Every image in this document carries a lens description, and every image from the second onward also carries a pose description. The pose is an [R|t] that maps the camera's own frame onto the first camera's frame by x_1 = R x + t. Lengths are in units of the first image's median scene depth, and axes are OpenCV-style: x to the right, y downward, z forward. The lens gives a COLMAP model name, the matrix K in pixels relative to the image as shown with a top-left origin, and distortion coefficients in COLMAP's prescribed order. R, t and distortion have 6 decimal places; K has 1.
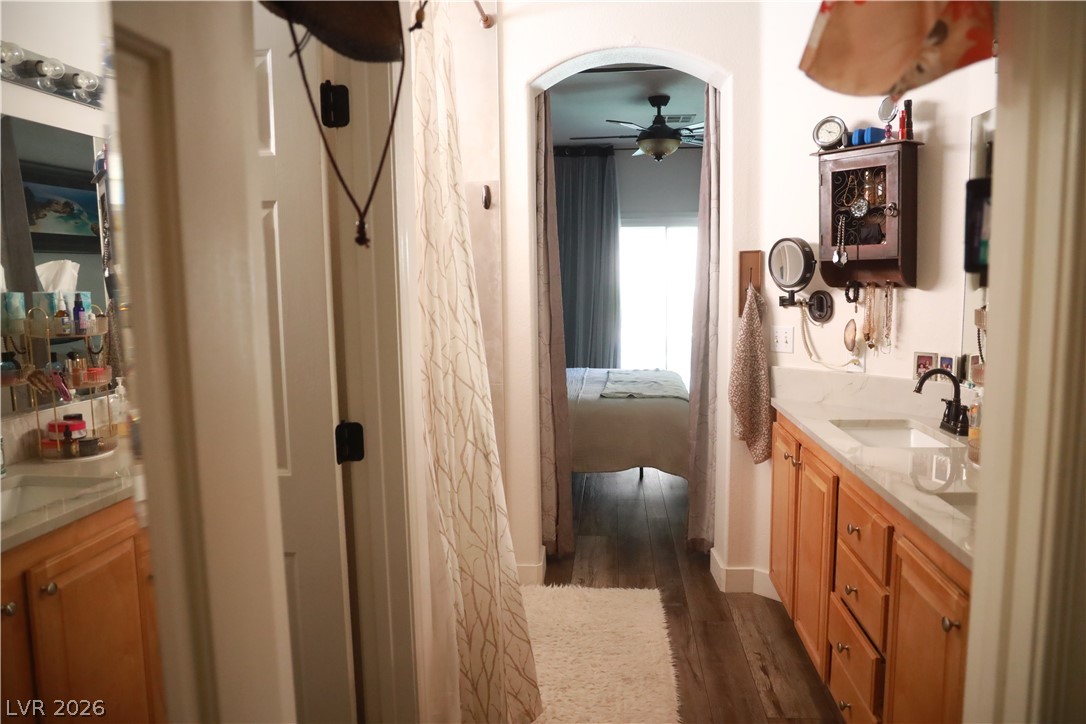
lens RADIAL K [[742.8, 0, 543.0], [0, 742.8, 362.0], [0, 0, 1]] dist [-0.094263, 0.065331]
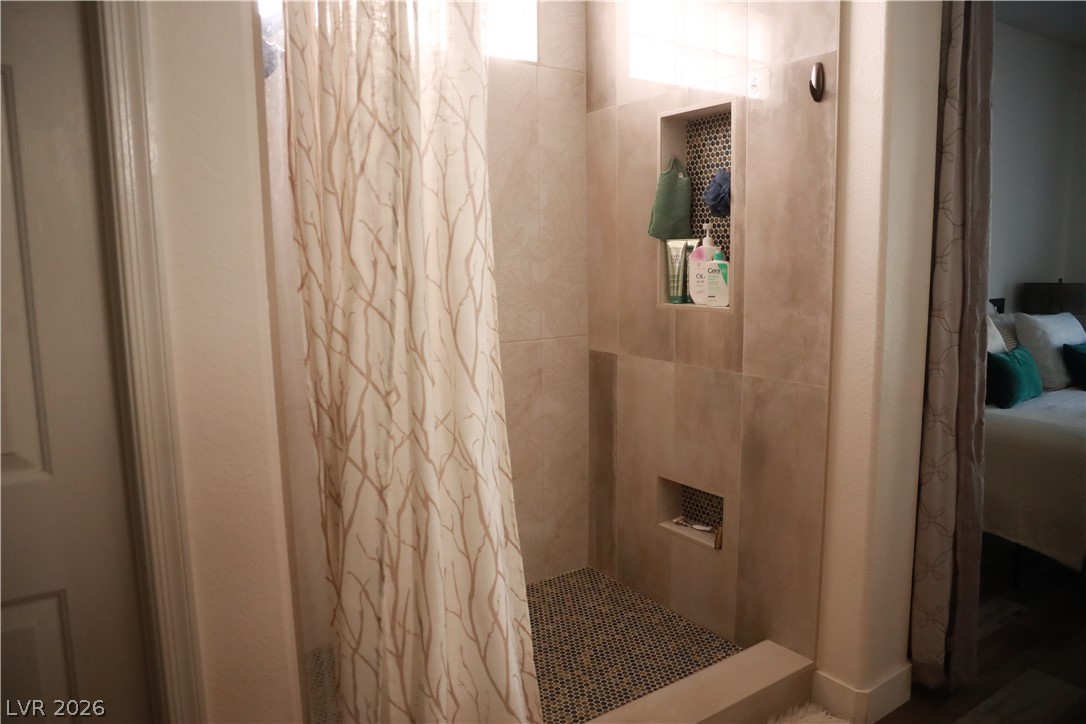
lens RADIAL K [[742.8, 0, 543.0], [0, 742.8, 362.0], [0, 0, 1]] dist [-0.094263, 0.065331]
pose [[0.627985, 0.128754, -0.767501, 0.271624], [-0.089774, 0.991620, 0.092897, -0.027321], [0.773030, 0.010564, 0.634281, 0.439233]]
